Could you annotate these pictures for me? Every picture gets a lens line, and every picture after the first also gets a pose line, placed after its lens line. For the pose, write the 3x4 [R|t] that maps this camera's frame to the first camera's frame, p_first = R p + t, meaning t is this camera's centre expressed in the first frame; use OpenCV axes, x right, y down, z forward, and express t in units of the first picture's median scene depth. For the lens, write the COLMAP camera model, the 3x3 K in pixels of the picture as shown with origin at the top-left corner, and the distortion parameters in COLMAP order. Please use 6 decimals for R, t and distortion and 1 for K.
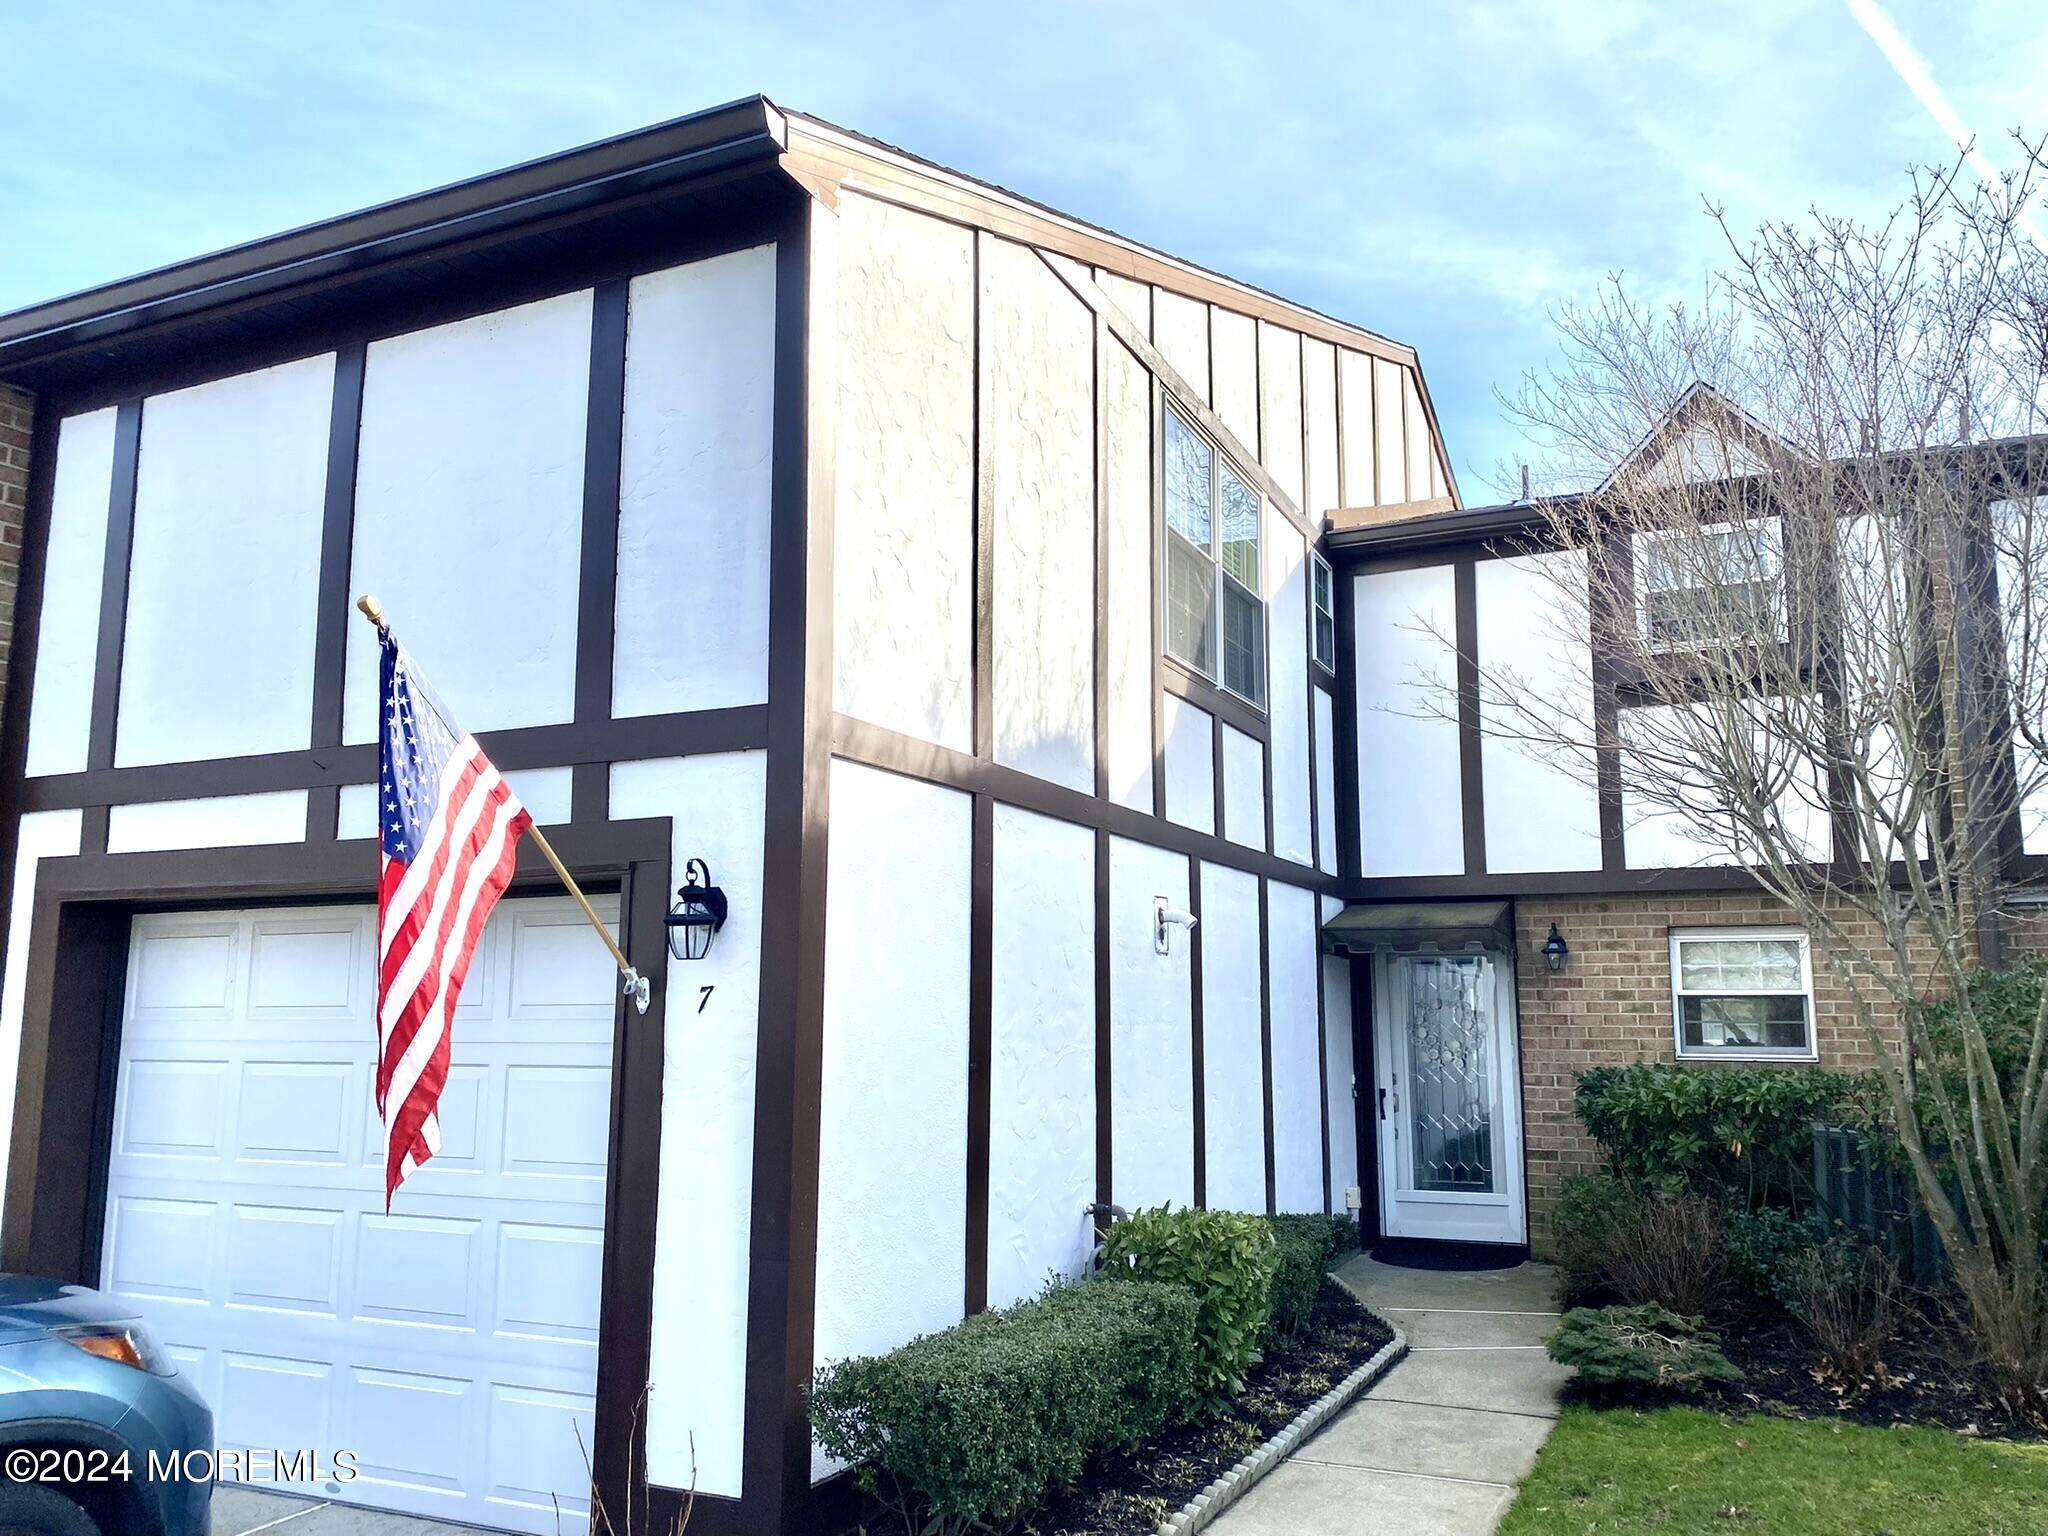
lens RADIAL K [[1563.1, 0, 1041.6], [0, 1563.1, 781.1], [0, 0, 1]] dist [0.022034, -0.003549]
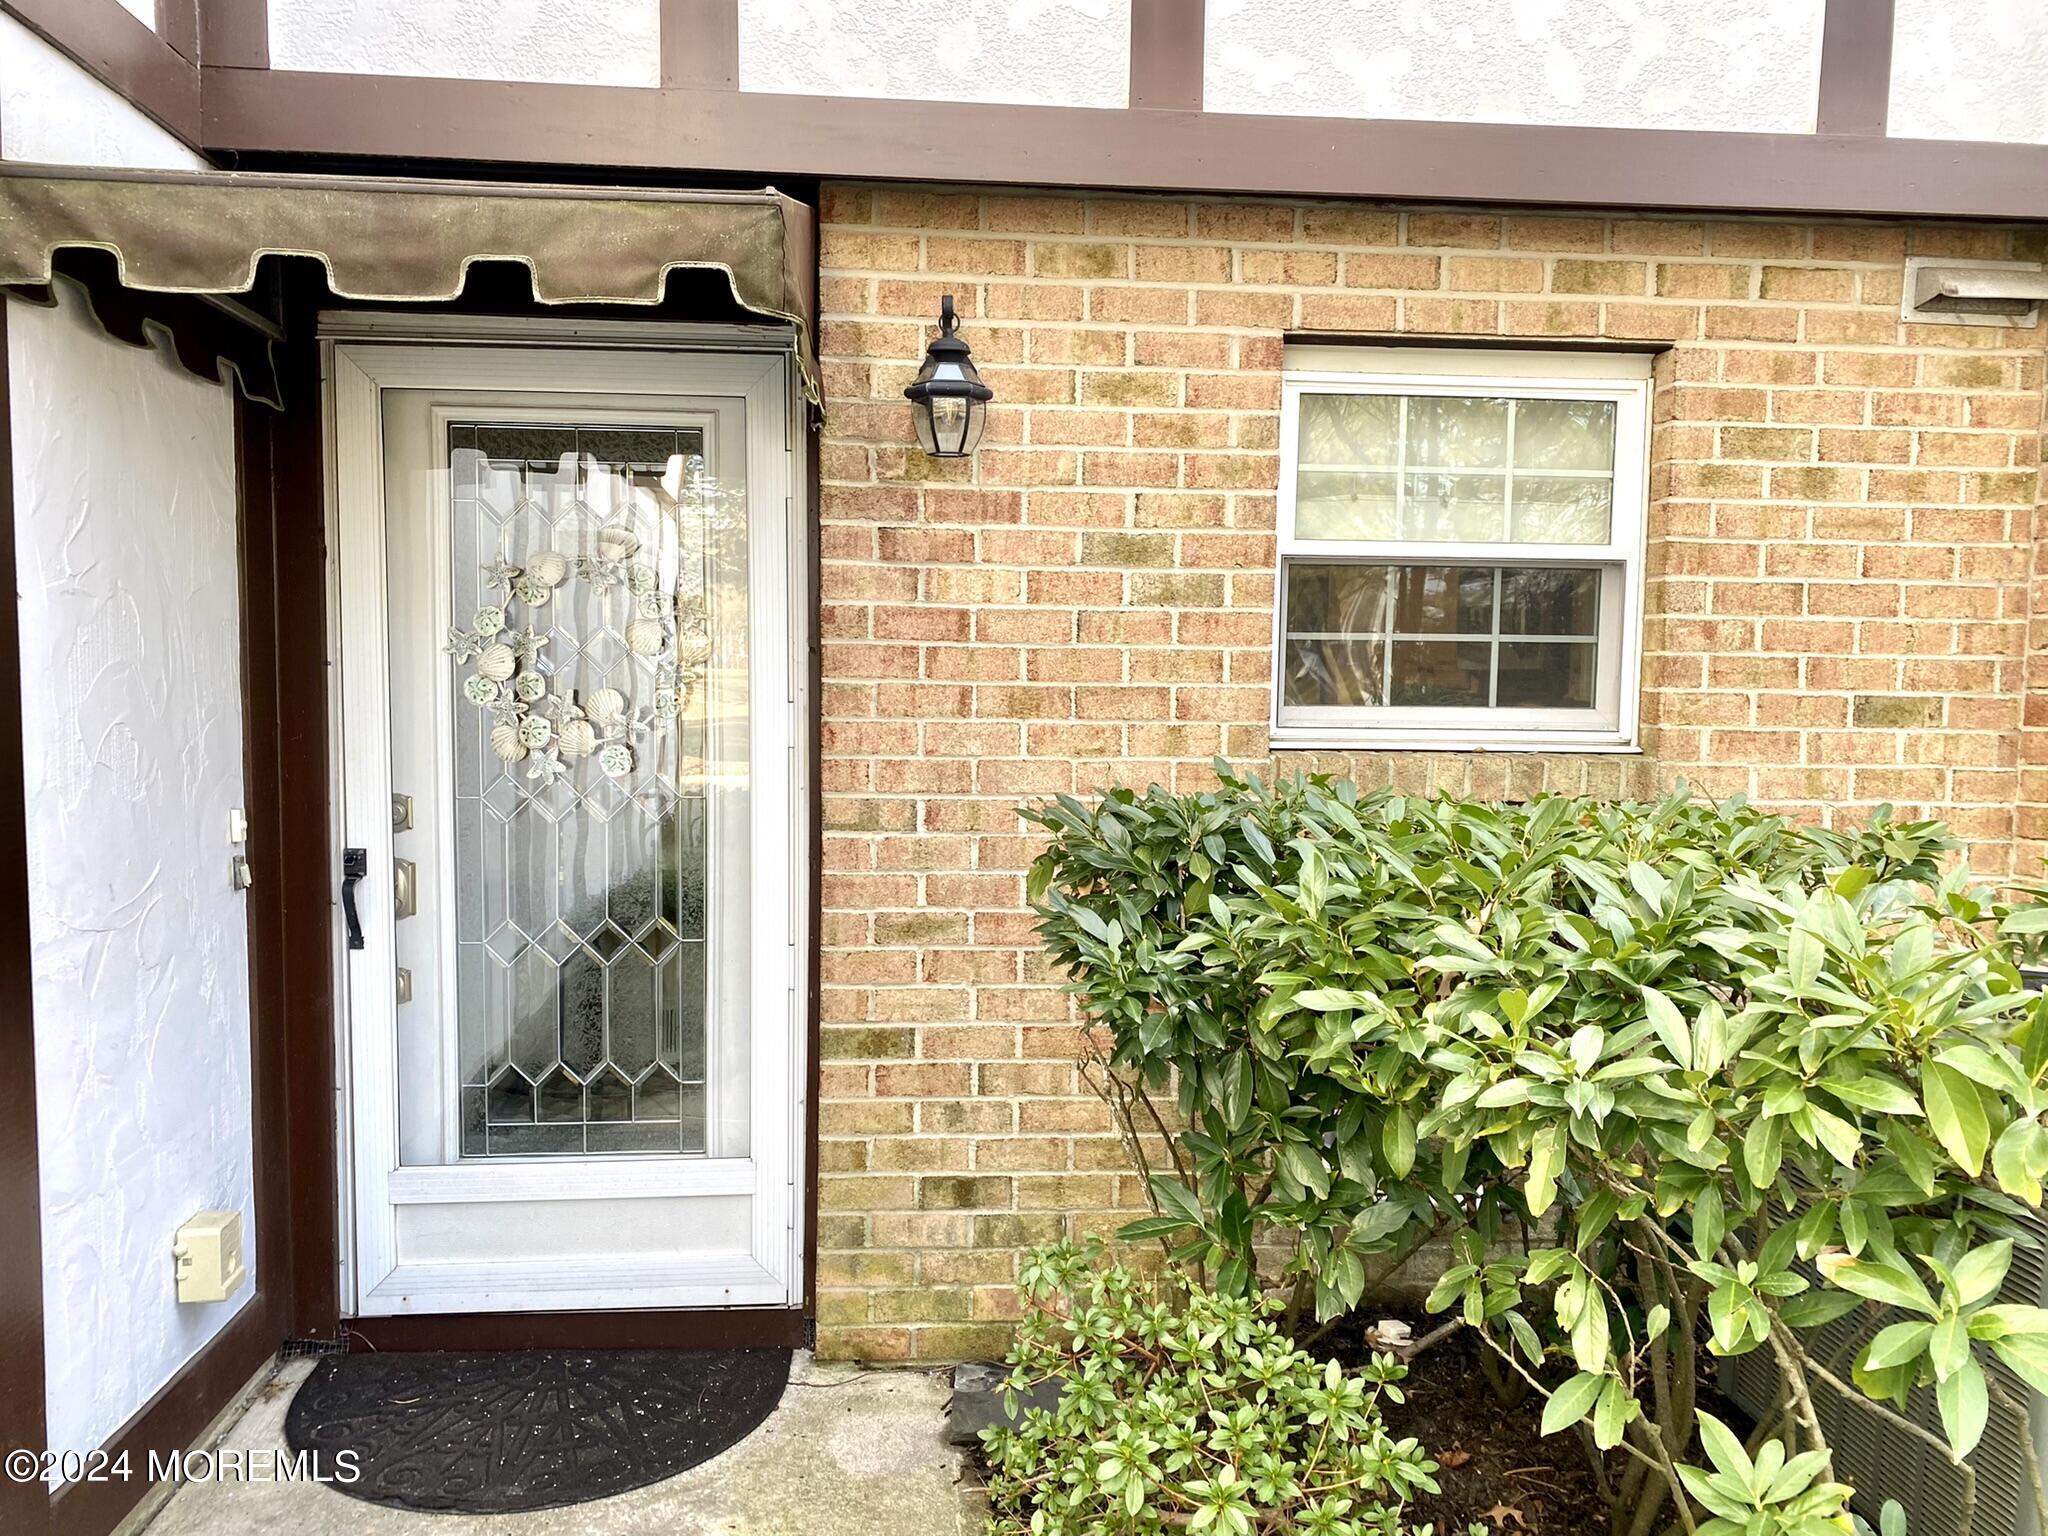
lens RADIAL K [[1563.1, 0, 1035.5], [0, 1563.1, 786.3], [0, 0, 1]] dist [0.022034, -0.003549]
pose [[0.871929, -0.025435, 0.488971, 0.194972], [-0.084409, 0.975890, 0.201281, 0.120398], [-0.482302, -0.216776, 0.848760, 0.724963]]
